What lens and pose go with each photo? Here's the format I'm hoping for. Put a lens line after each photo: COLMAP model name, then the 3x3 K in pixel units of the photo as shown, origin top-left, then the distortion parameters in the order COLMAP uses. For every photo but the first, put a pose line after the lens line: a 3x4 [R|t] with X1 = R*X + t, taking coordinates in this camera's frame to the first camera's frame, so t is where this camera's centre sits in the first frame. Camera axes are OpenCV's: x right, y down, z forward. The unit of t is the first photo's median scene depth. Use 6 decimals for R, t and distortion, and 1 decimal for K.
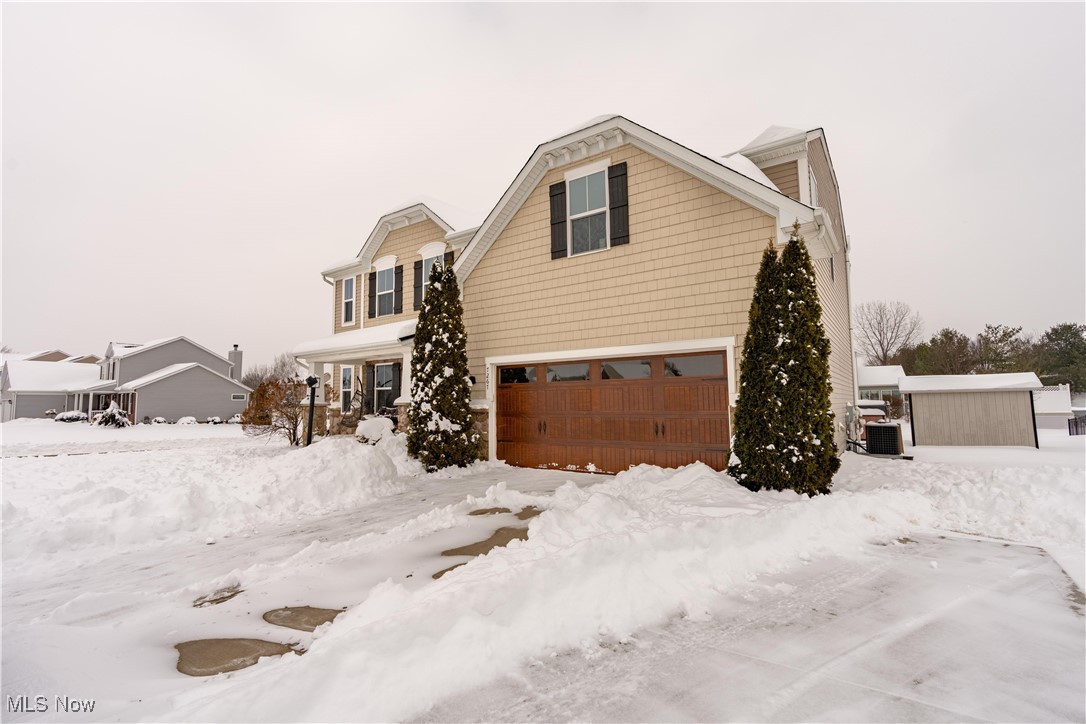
lens RADIAL K [[490.3, 0, 543.1], [0, 490.3, 360.3], [0, 0, 1]] dist [-0.001994, 0.001132]
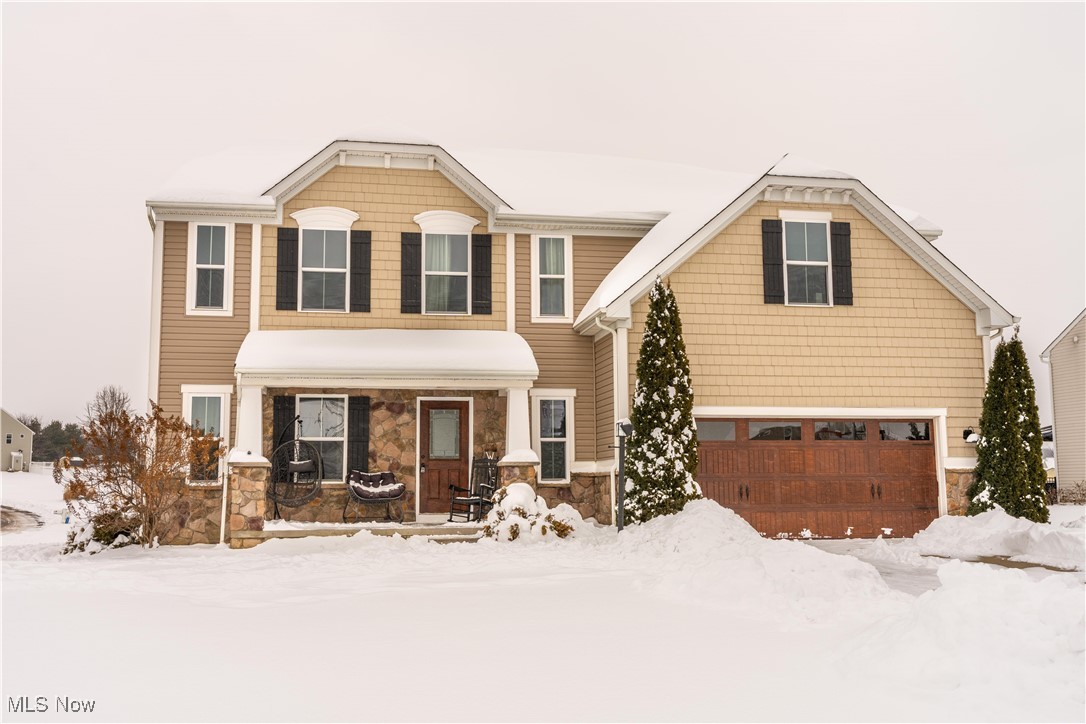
lens RADIAL K [[1059.0, 0, 542.1], [0, 1059.0, 361.9], [0, 0, 1]] dist [0.004519, 0.000000]
pose [[0.709559, 0.089785, 0.698903, -1.645960], [-0.063412, 0.995961, -0.063568, 0.050079], [-0.701787, 0.000787, 0.712386, -0.089746]]
